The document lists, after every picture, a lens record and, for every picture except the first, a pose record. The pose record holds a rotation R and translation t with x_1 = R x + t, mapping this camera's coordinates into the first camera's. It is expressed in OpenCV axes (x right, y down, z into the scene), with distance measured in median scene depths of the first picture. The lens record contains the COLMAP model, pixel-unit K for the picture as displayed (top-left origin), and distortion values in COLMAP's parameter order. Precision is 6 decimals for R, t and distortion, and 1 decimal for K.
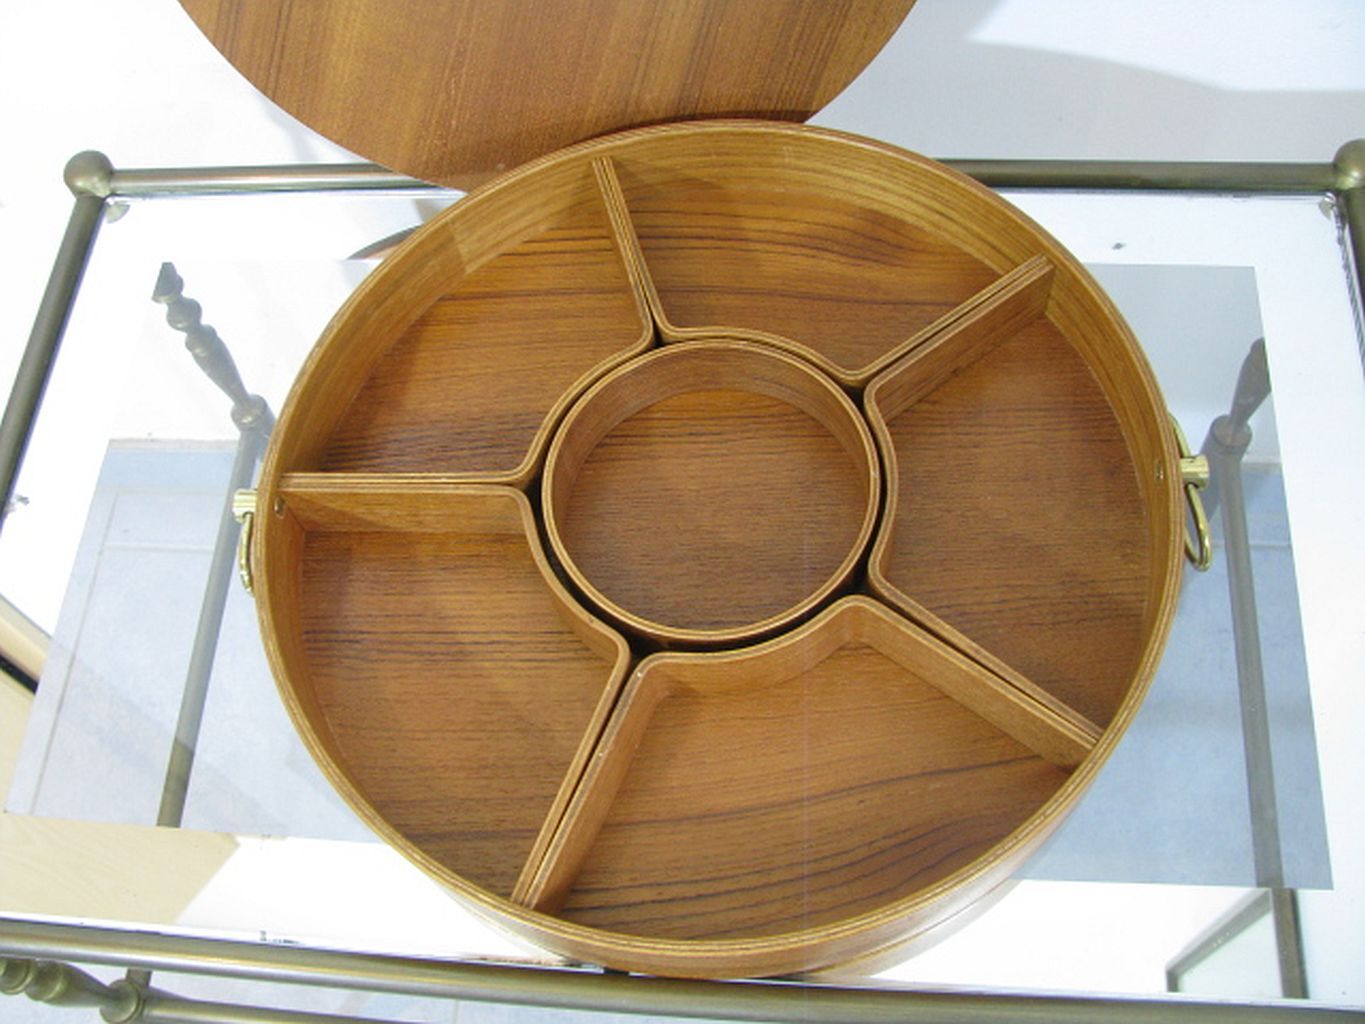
lens RADIAL K [[1443.0, 0, 677.0], [0, 1443.0, 525.4], [0, 0, 1]] dist [-0.165955, 0.000000]
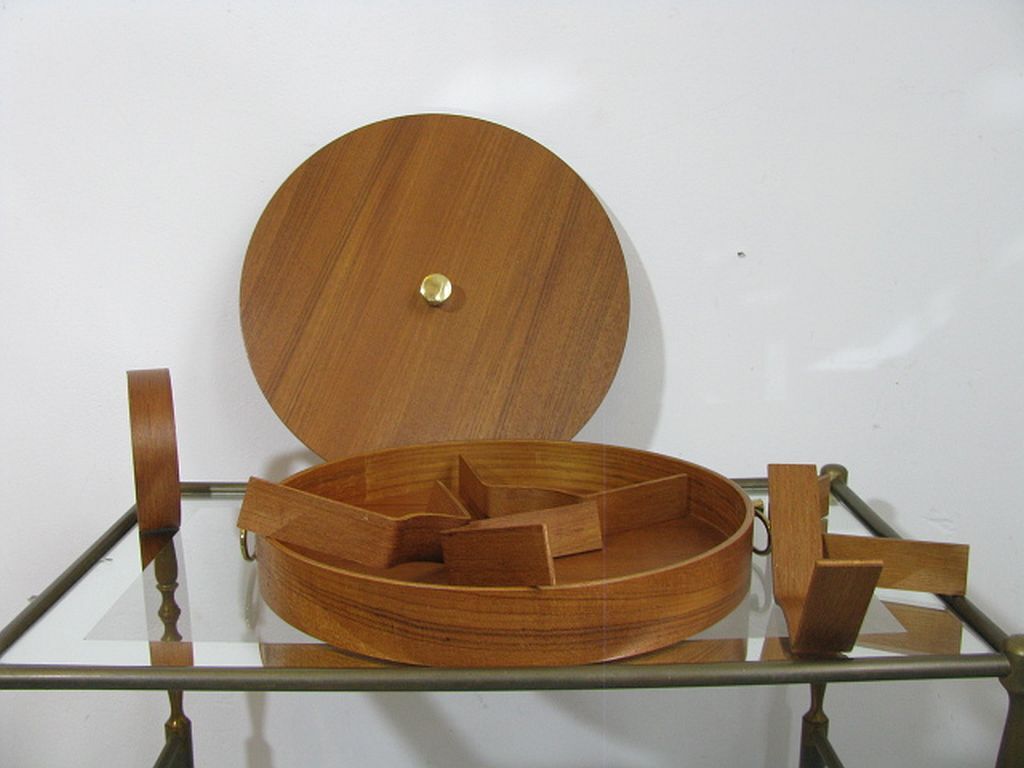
lens RADIAL K [[1082.5, 0, 524.7], [0, 1082.5, 364.2], [0, 0, 1]] dist [-0.165955, 0.000000]
pose [[0.994002, 0.079703, 0.074879, -0.068993], [0.011362, 0.605735, -0.795585, 0.936408], [-0.108767, 0.791664, 0.601196, -0.001997]]
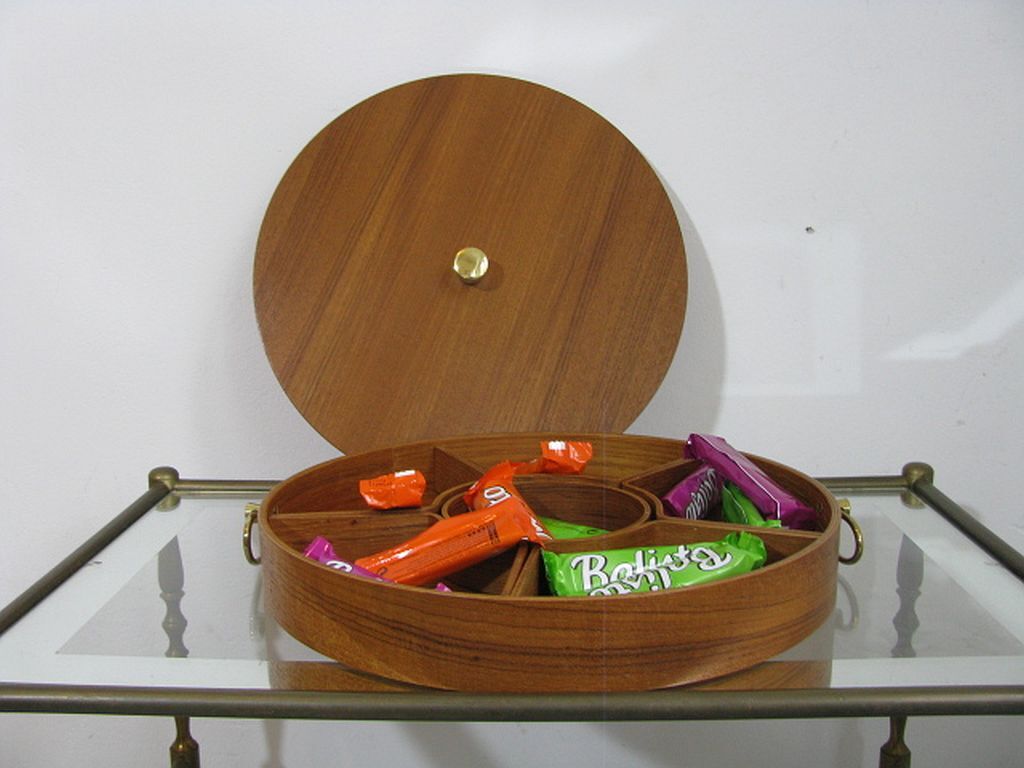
lens RADIAL K [[1082.5, 0, 501.0], [0, 1082.5, 376.1], [0, 0, 1]] dist [-0.165955, 0.000000]
pose [[0.996567, 0.081812, 0.012659, -0.053685], [-0.039378, 0.602961, -0.796798, 0.817209], [-0.072821, 0.793564, 0.604113, 0.142268]]
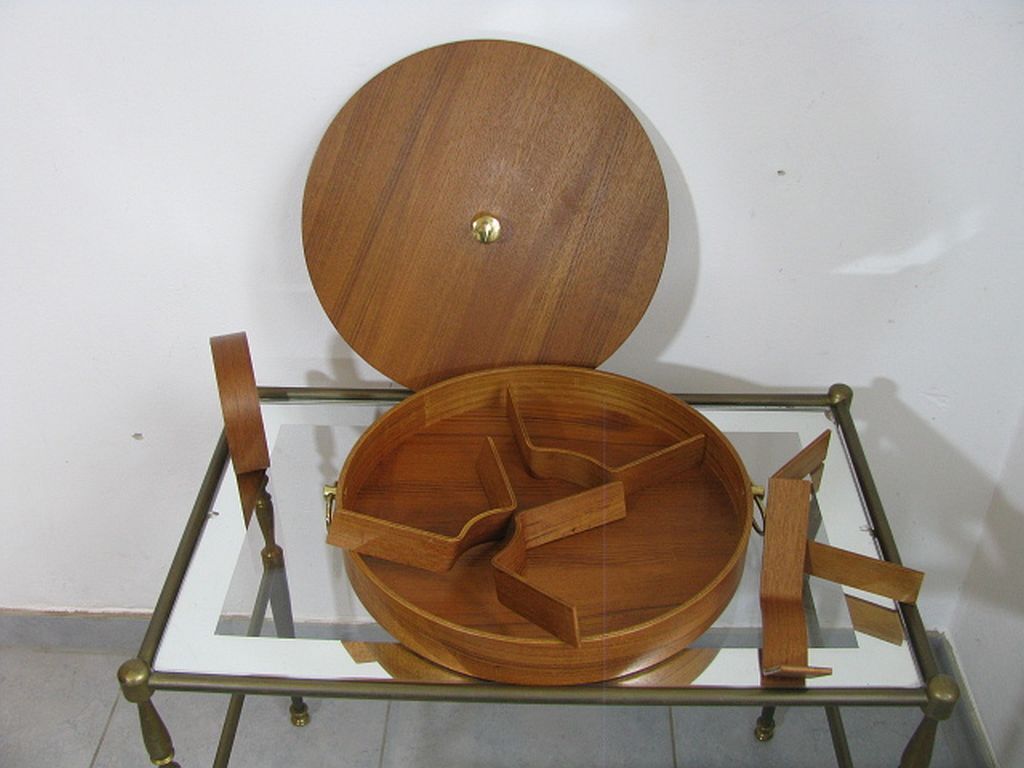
lens RADIAL K [[1082.5, 0, 516.7], [0, 1082.5, 381.0], [0, 0, 1]] dist [-0.165955, 0.000000]
pose [[0.995536, 0.072097, 0.060911, -0.129782], [-0.036495, 0.889210, -0.456041, 0.561689], [-0.087042, 0.451782, 0.887872, -0.542362]]
